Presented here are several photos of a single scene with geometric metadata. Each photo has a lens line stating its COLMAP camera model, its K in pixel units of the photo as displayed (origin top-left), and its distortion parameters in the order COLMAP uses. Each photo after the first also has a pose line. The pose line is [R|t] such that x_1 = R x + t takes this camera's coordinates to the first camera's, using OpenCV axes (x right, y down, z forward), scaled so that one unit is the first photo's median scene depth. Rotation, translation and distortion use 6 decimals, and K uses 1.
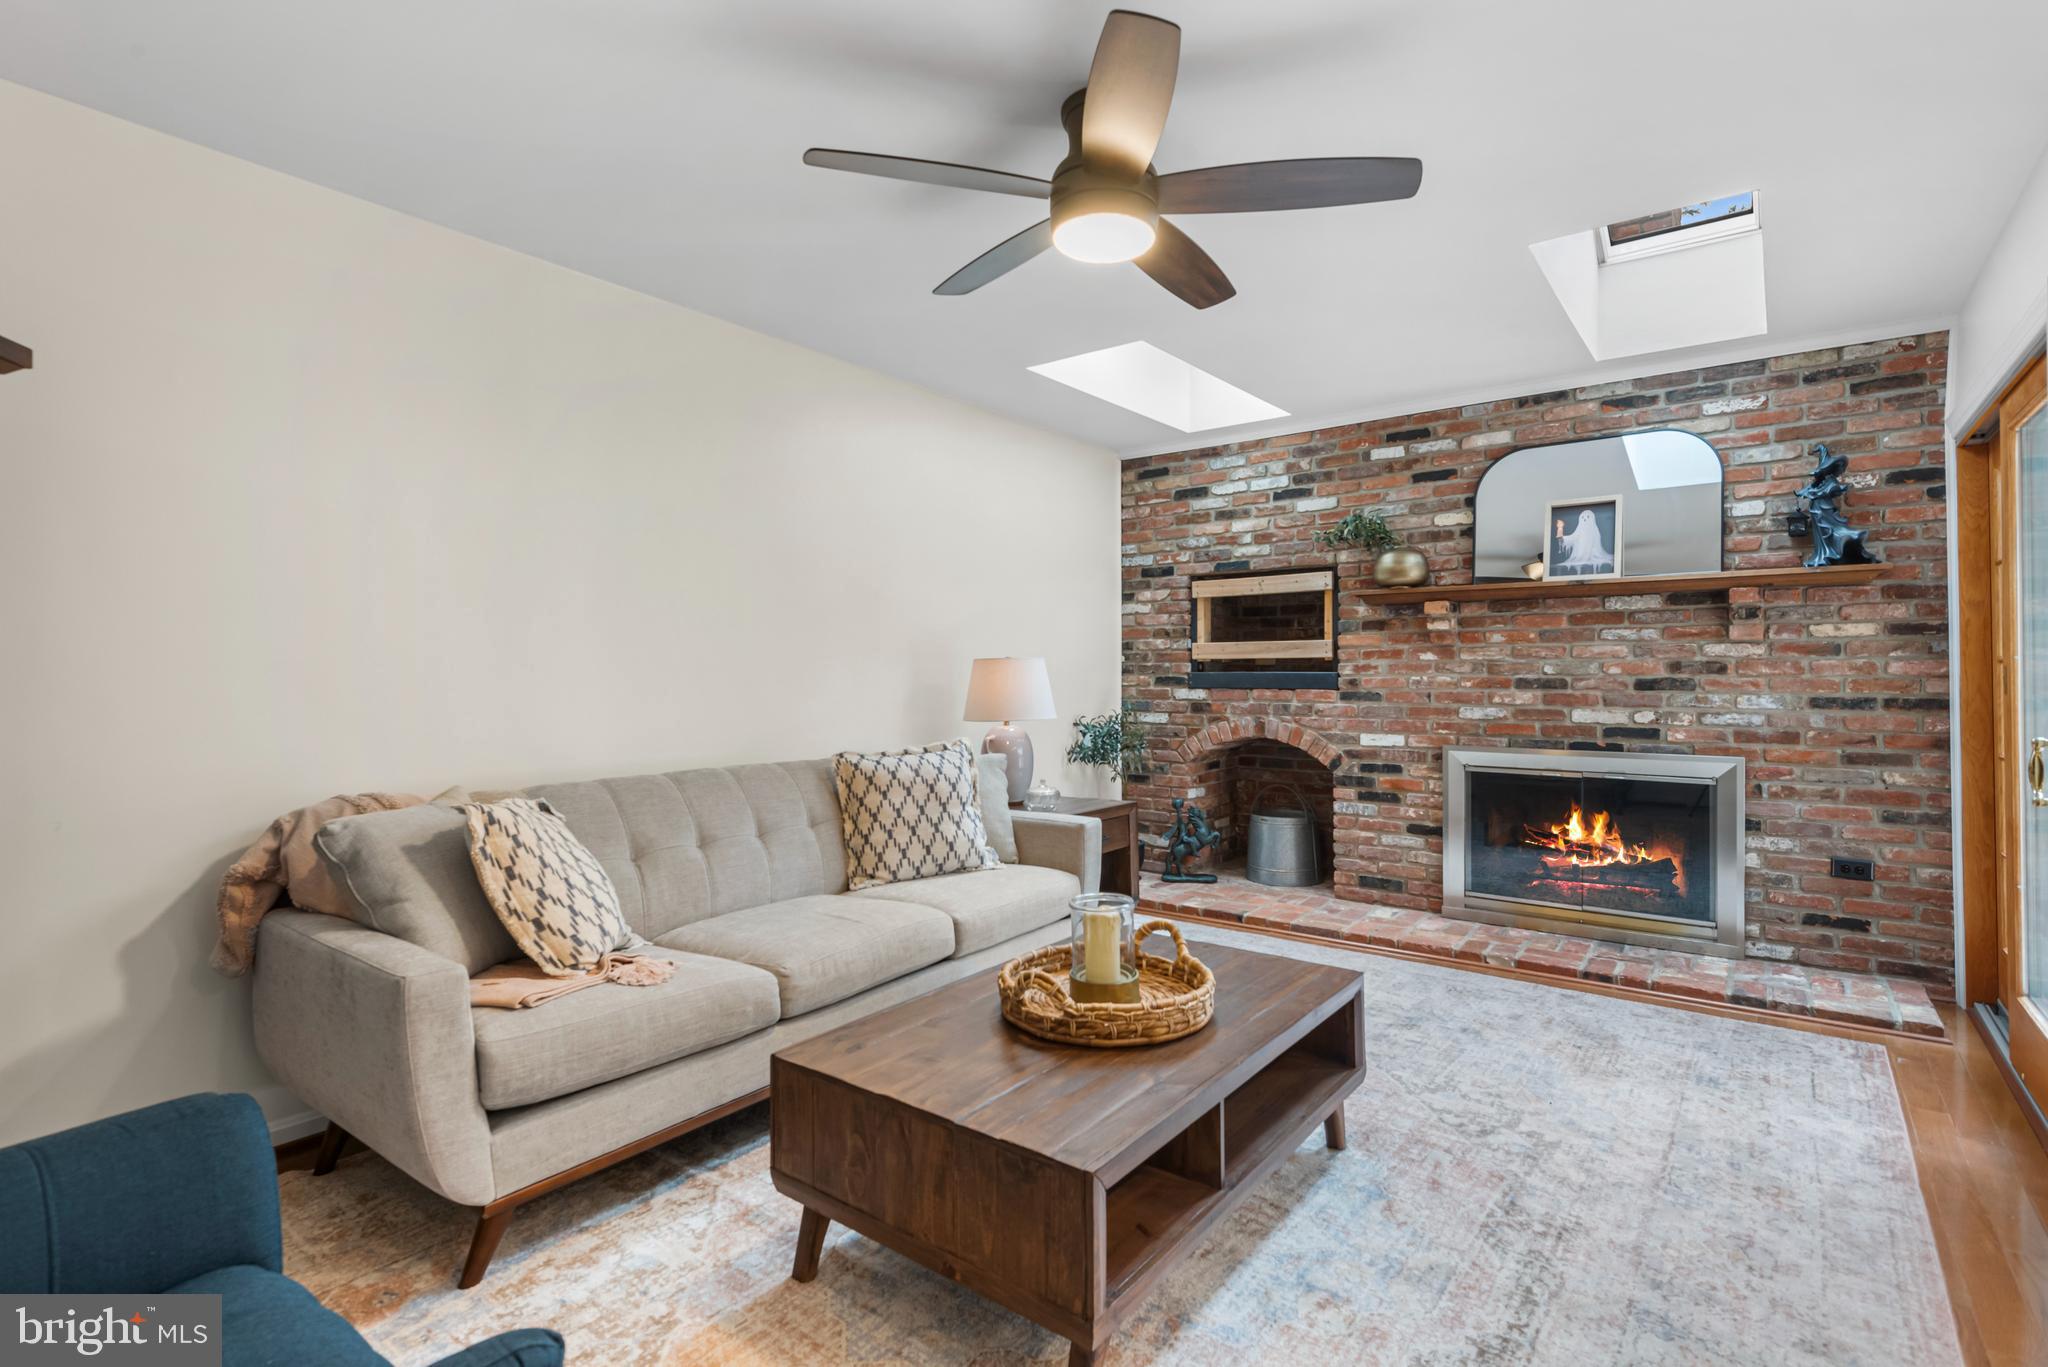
lens RADIAL K [[958.9, 0, 1018.0], [0, 958.9, 674.8], [0, 0, 1]] dist [0.004872, -0.001501]
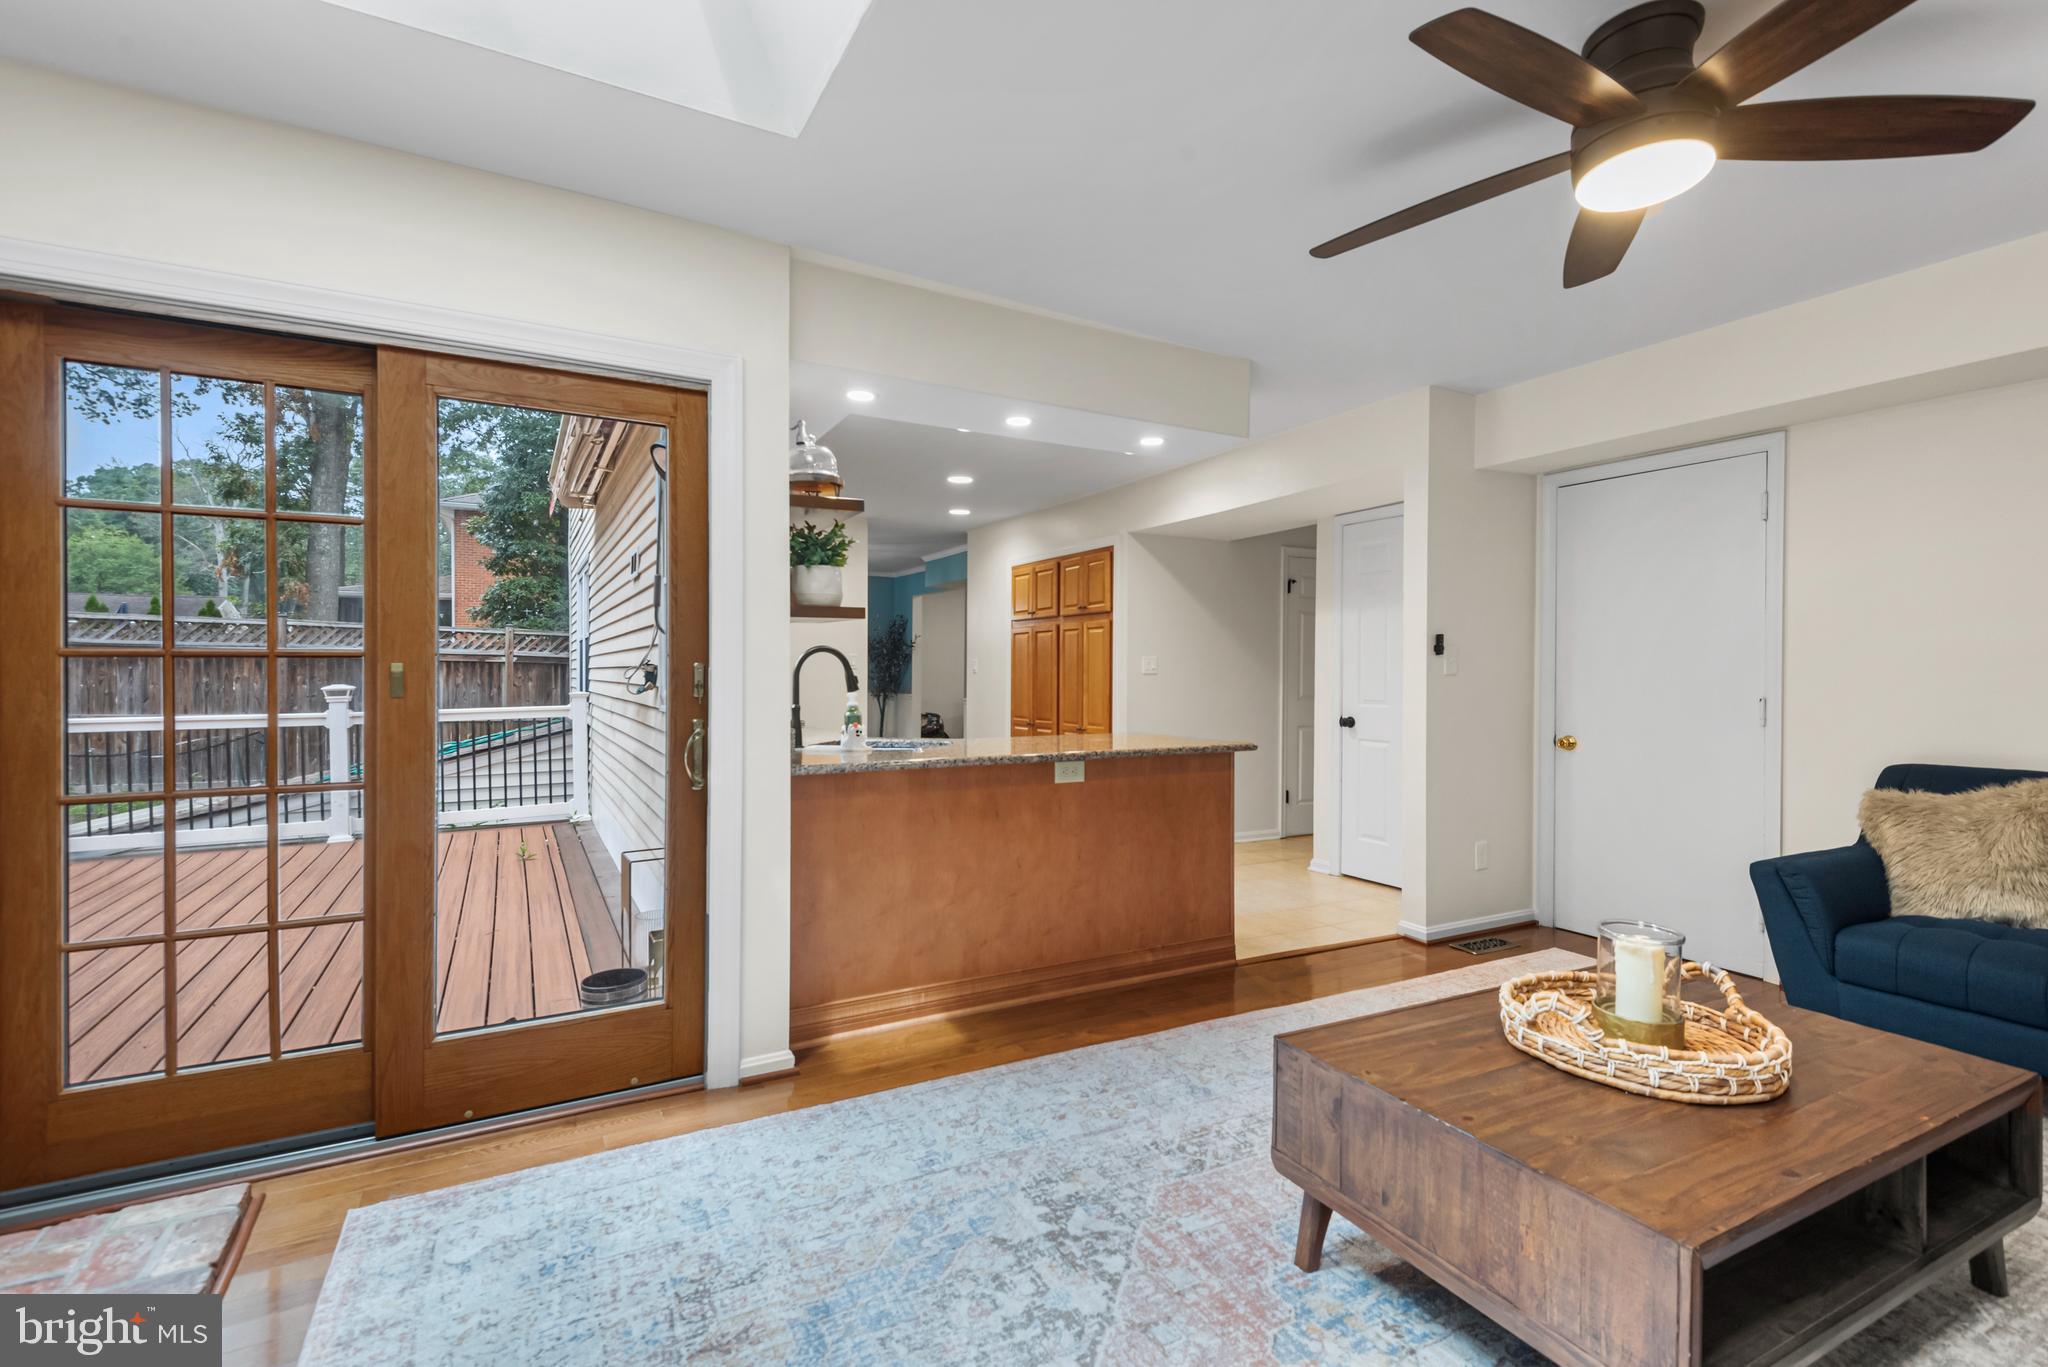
lens RADIAL K [[921.9, 0, 1015.1], [0, 921.9, 678.3], [0, 0, 1]] dist [0.018365, -0.005385]
pose [[-0.913147, -0.003606, 0.407614, 0.144012], [0.000077, 0.999959, 0.009018, -0.002926], [-0.407630, 0.008266, -0.913110, 1.084480]]
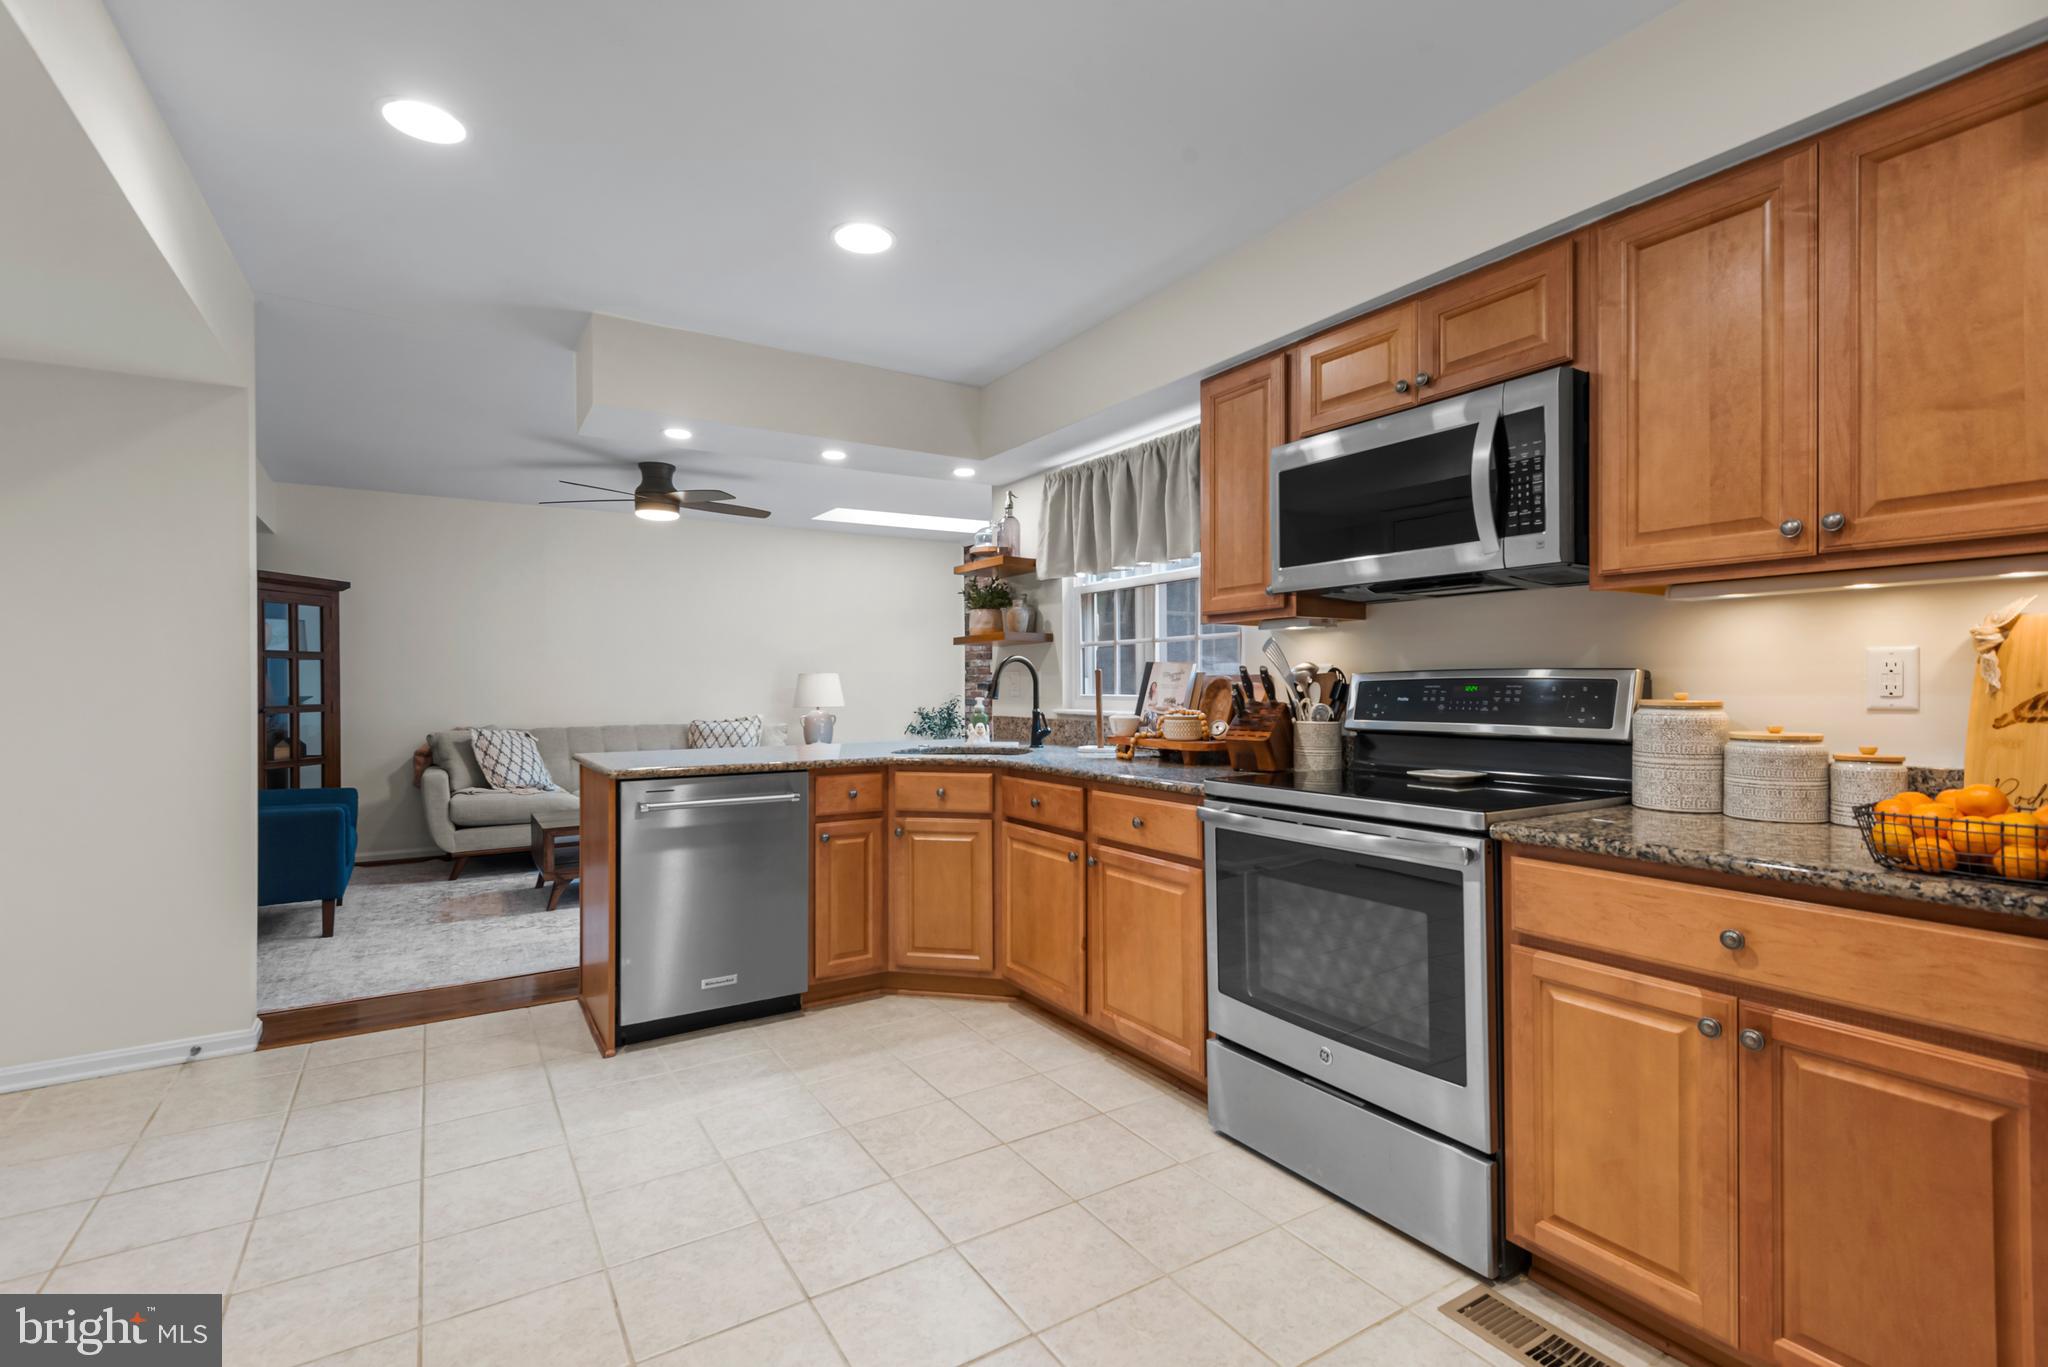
lens RADIAL K [[921.9, 0, 1037.9], [0, 921.9, 696.6], [0, 0, 1]] dist [0.018365, -0.005385]
pose [[0.946042, 0.002372, -0.324036, 1.015970], [0.002756, 0.999878, 0.015366, 0.001151], [0.324033, -0.015430, 0.945920, -0.564872]]
